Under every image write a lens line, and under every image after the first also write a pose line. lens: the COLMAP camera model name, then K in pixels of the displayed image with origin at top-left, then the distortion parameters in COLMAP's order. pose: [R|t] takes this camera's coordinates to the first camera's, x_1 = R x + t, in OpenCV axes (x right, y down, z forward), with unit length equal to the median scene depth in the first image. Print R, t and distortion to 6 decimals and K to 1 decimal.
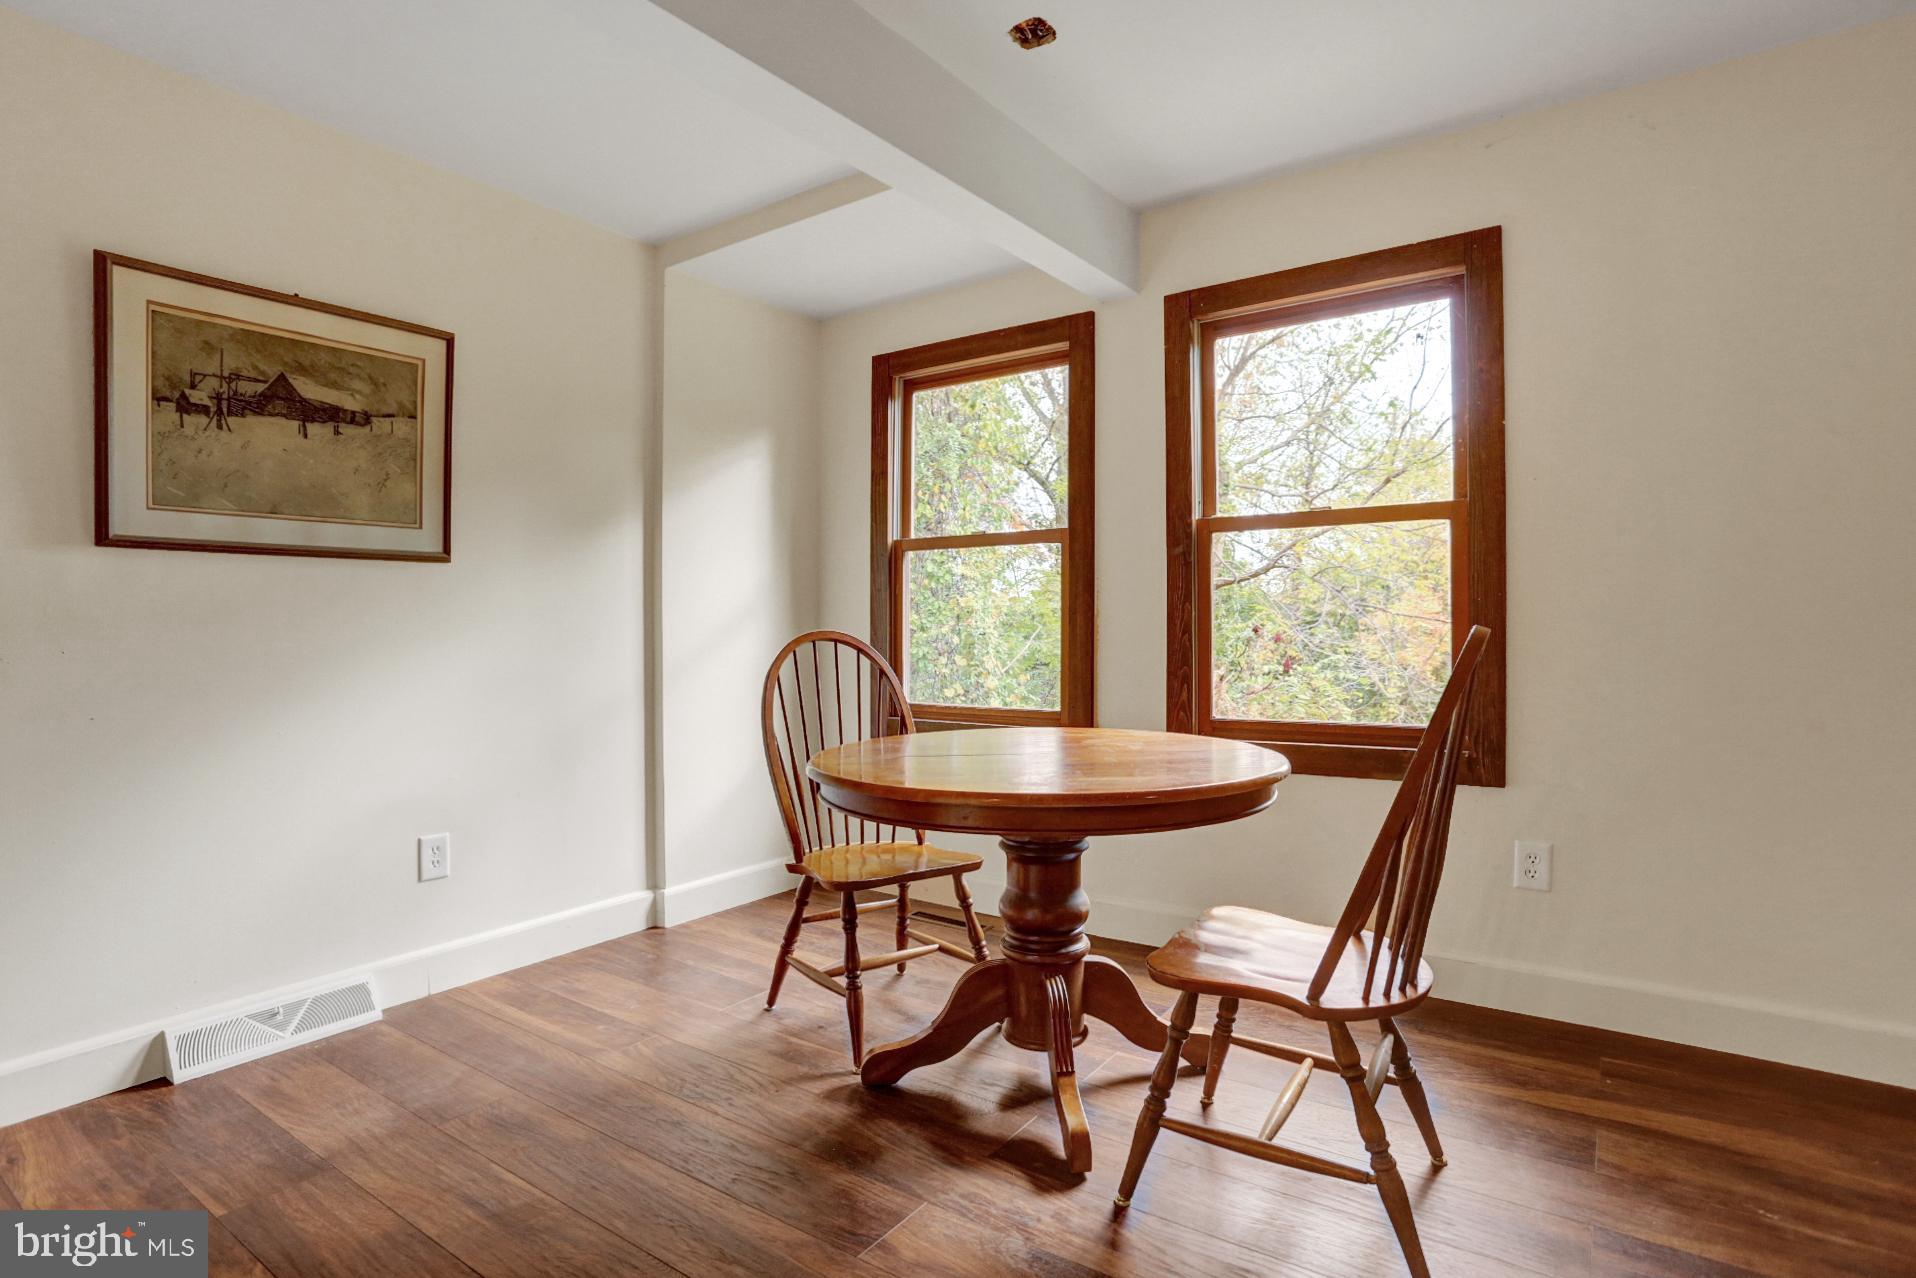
lens RADIAL K [[1017.5, 0, 957.2], [0, 1017.5, 629.2], [0, 0, 1]] dist [-0.024085, -0.000101]
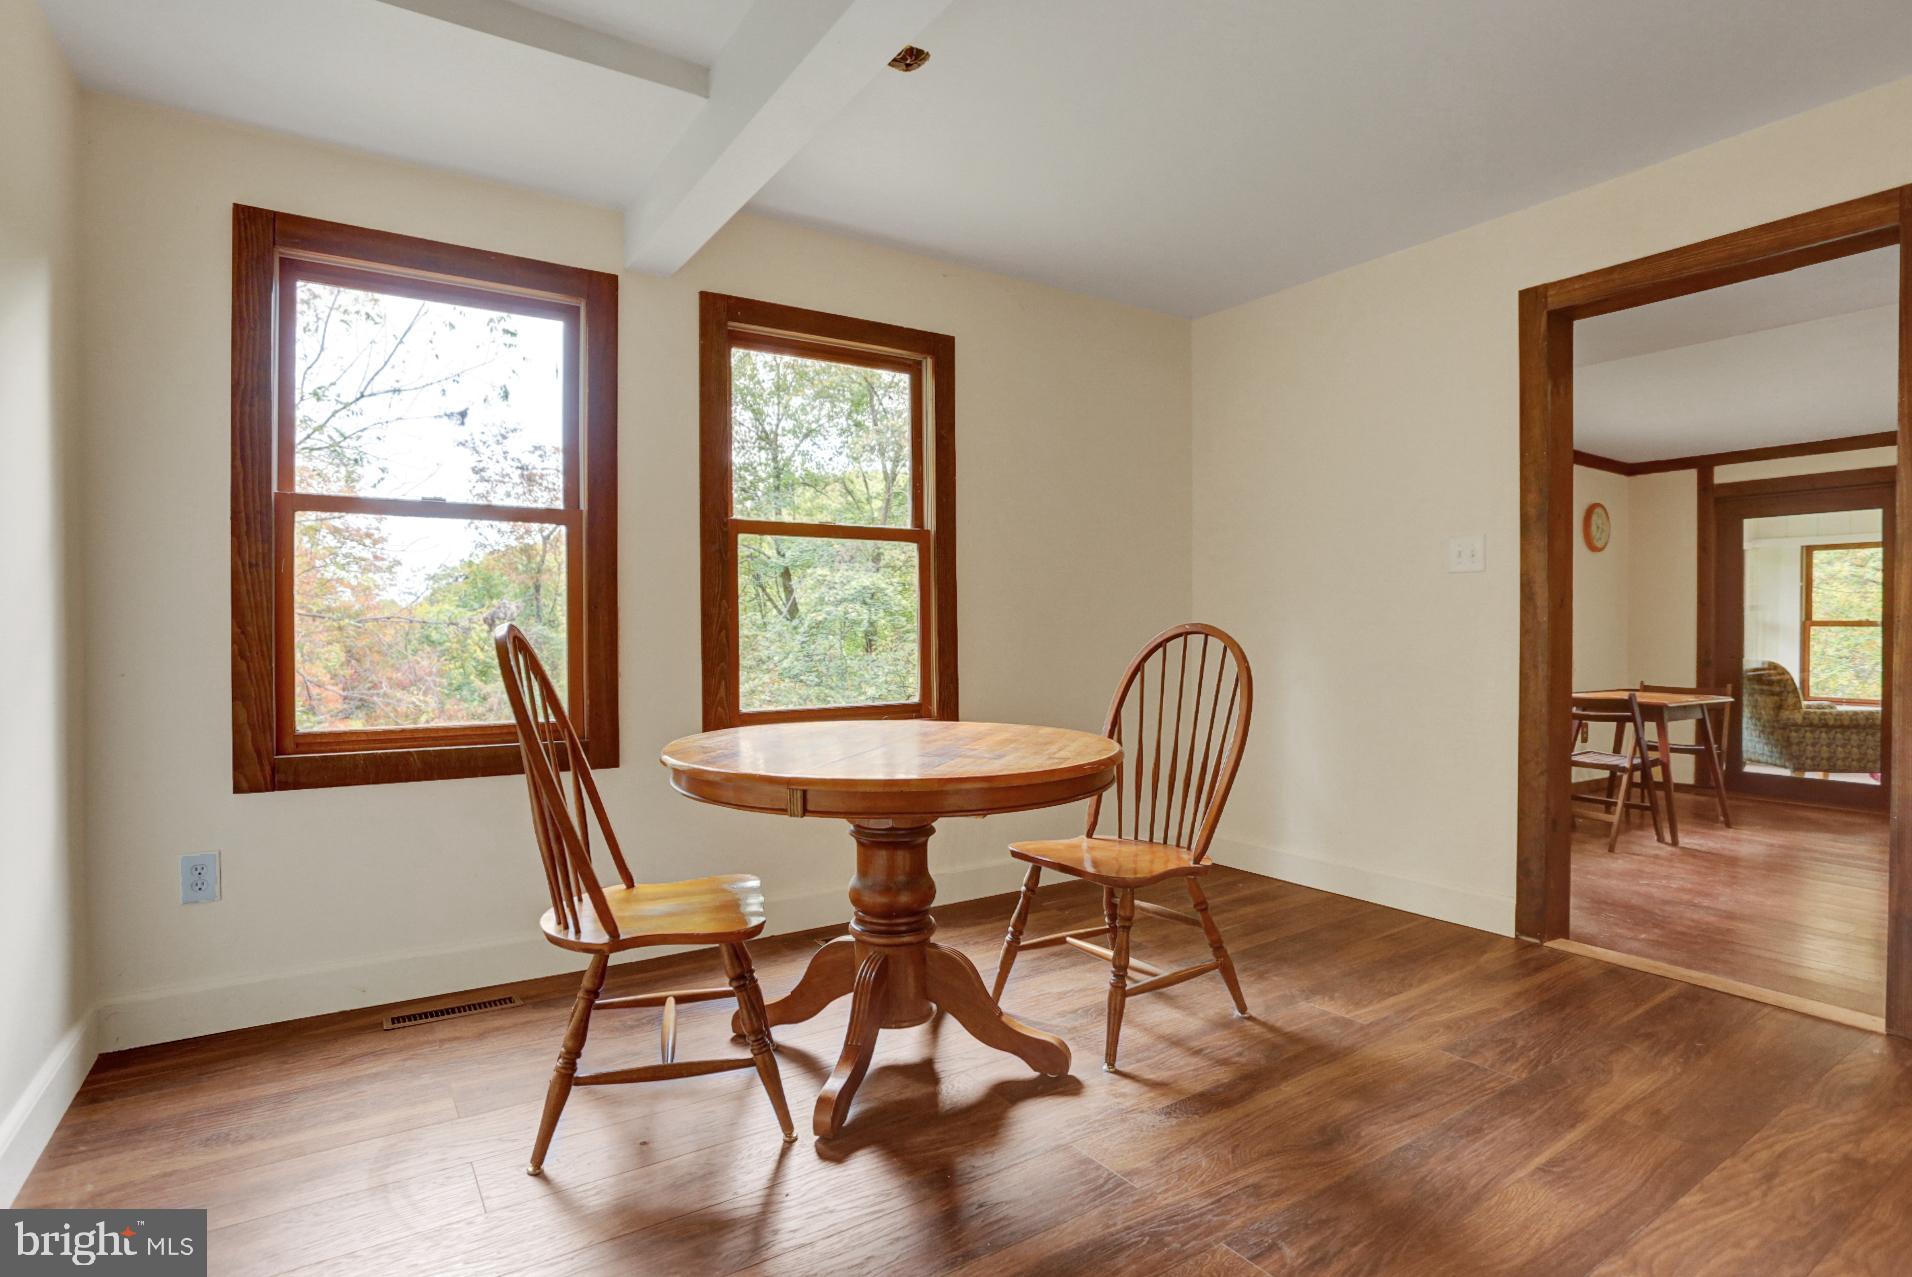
lens RADIAL K [[965.3, 0, 956.0], [0, 965.3, 638.5], [0, 0, 1]] dist [-0.038983, 0.000705]
pose [[0.344740, -0.009285, 0.938652, -0.606620], [-0.001543, 0.999944, 0.010459, 0.003063], [-0.938697, -0.005054, 0.344706, 0.445390]]
